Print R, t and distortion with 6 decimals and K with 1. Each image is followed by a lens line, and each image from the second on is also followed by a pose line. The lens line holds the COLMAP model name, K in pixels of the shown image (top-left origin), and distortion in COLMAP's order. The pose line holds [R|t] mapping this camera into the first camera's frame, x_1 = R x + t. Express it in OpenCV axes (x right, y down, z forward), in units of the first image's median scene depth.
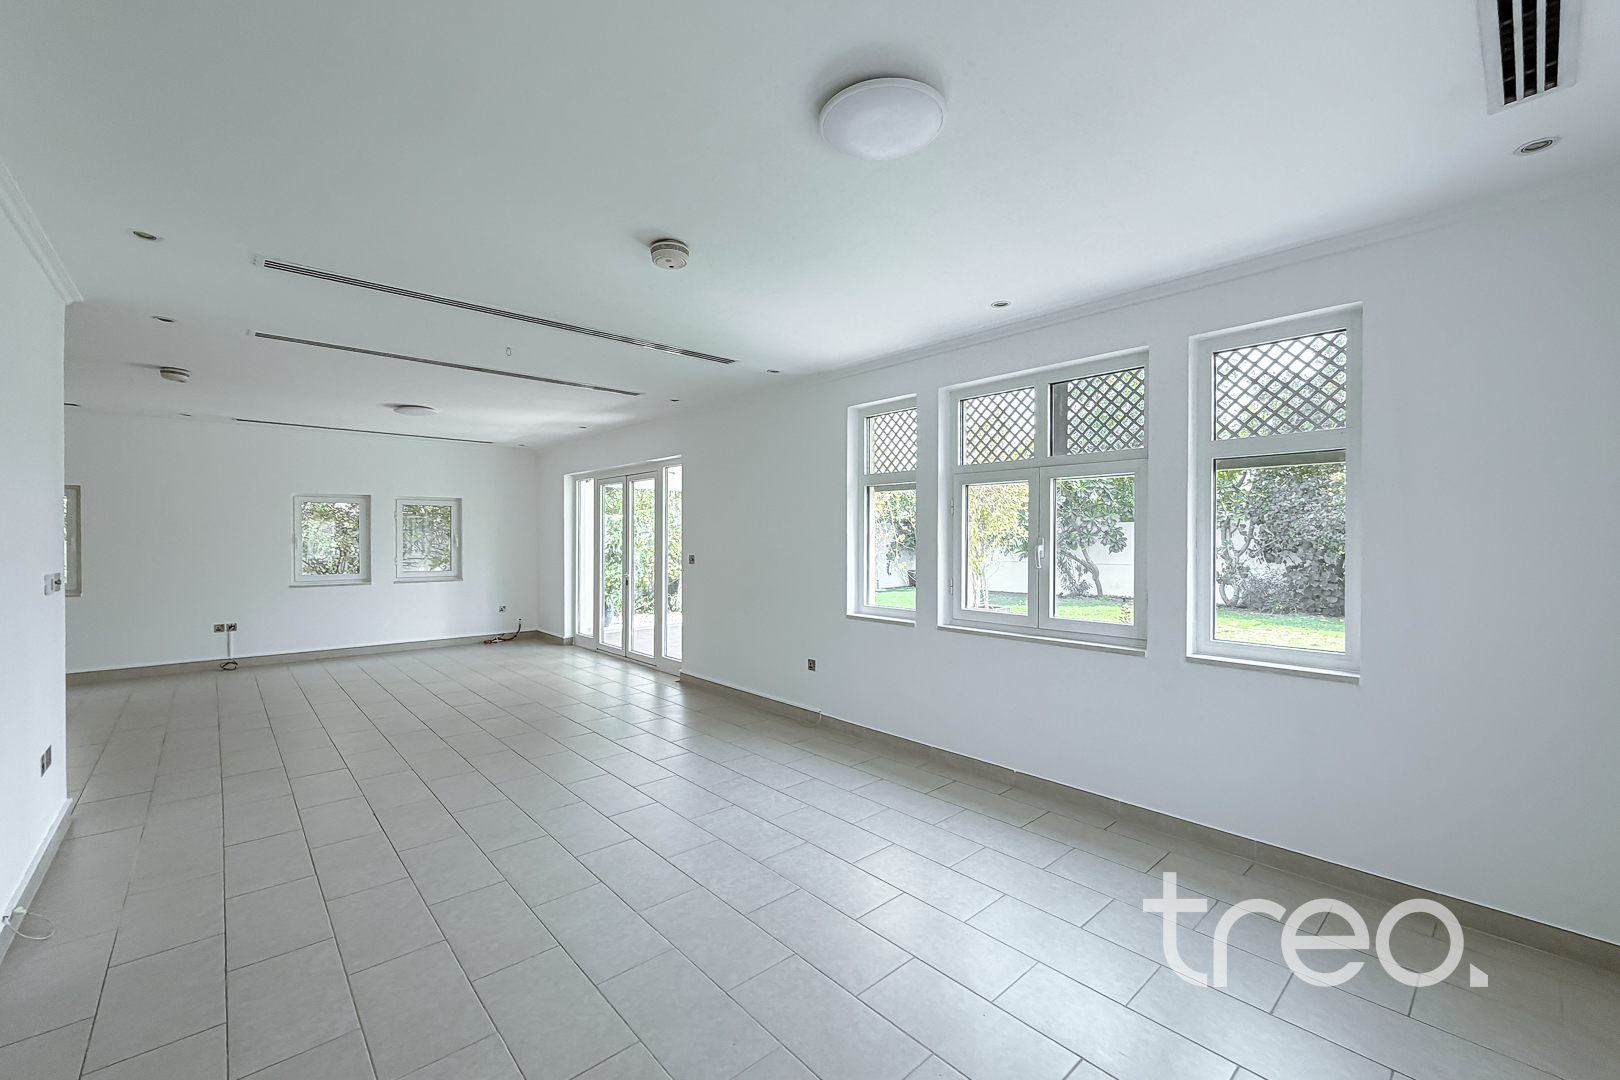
lens RADIAL K [[658.9, 0, 807.6], [0, 658.9, 540.7], [0, 0, 1]] dist [-0.000670, -0.000257]
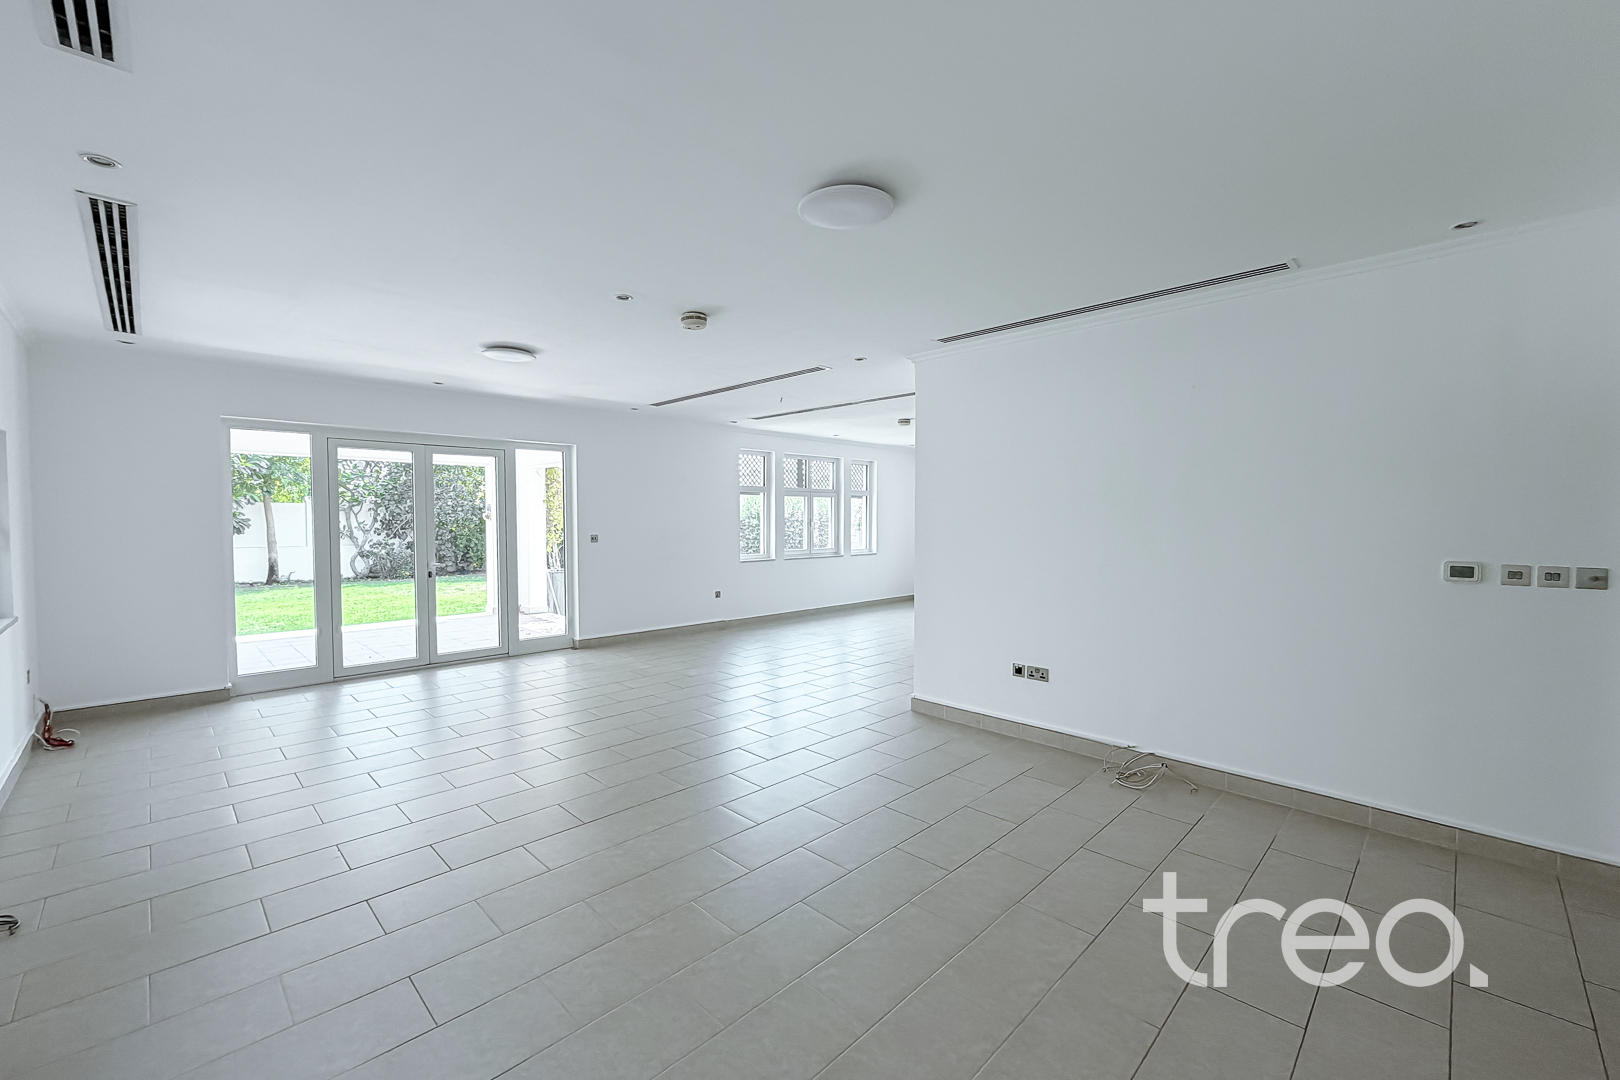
lens RADIAL K [[662.4, 0, 807.6], [0, 662.4, 546.4], [0, 0, 1]] dist [0.000648, 0.000252]
pose [[-0.046447, -0.043698, 0.997964, -1.124205], [0.004318, 0.999025, 0.043946, -0.006181], [-0.998911, 0.006351, -0.046213, 0.559123]]
